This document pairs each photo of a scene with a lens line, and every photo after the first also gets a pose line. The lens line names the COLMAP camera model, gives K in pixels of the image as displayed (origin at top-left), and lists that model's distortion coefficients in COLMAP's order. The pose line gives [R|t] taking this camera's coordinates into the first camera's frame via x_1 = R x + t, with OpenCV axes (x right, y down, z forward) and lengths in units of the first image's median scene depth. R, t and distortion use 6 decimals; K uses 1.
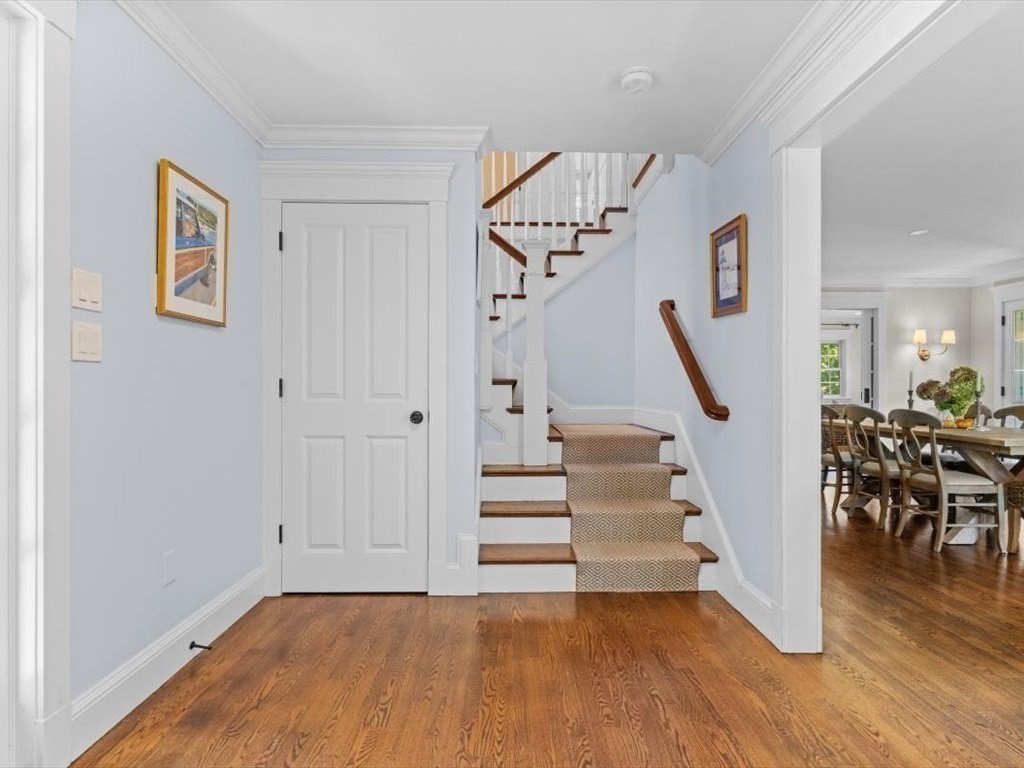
lens RADIAL K [[558.8, 0, 513.0], [0, 558.8, 390.3], [0, 0, 1]] dist [0.004772, -0.000033]
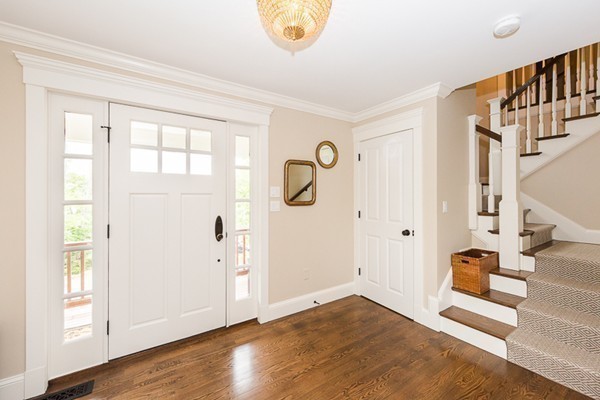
lens RADIAL K [[242.9, 0, 299.3], [0, 242.9, 196.9], [0, 0, 1]] dist [0.003997, -0.000131]
pose [[0.537399, -0.006094, -0.843306, 0.380255], [0.002492, 0.999981, -0.005638, -0.080951], [0.843325, 0.000928, 0.537404, 0.174993]]
